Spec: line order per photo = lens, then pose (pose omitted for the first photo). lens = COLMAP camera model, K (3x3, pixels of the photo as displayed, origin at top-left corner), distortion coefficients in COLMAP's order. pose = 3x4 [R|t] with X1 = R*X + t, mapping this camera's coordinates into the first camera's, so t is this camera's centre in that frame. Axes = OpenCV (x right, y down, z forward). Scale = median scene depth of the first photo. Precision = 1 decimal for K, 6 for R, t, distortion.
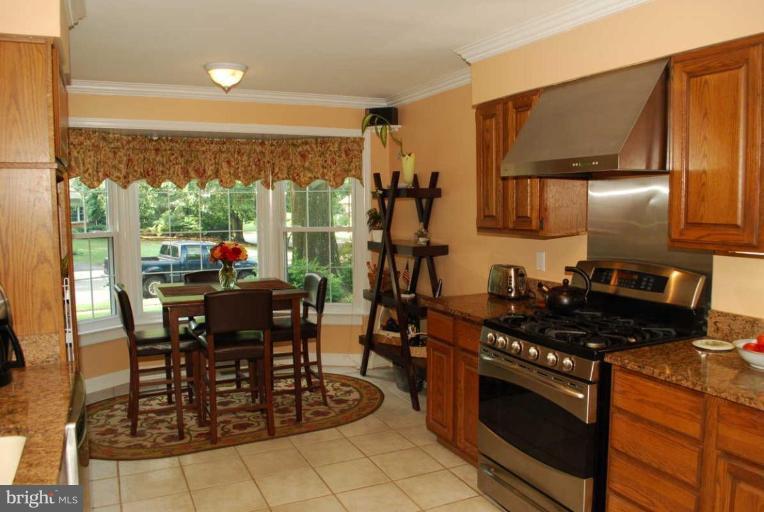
lens RADIAL K [[614.6, 0, 385.8], [0, 614.6, 245.4], [0, 0, 1]] dist [-0.067673, 0.001675]
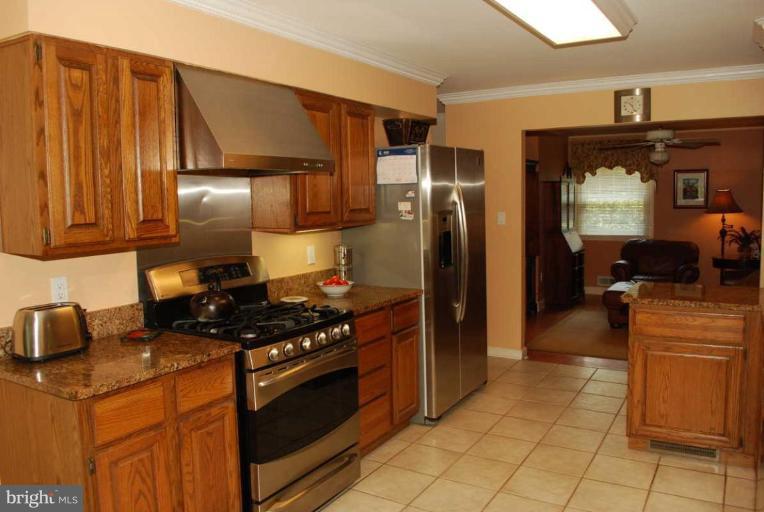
lens RADIAL K [[614.6, 0, 385.8], [0, 614.6, 245.4], [0, 0, 1]] dist [-0.067673, 0.001675]
pose [[-0.560711, -0.046712, 0.826693, -0.635463], [0.085079, 0.989873, 0.113638, -0.087848], [-0.823629, 0.134052, -0.551058, 1.342195]]
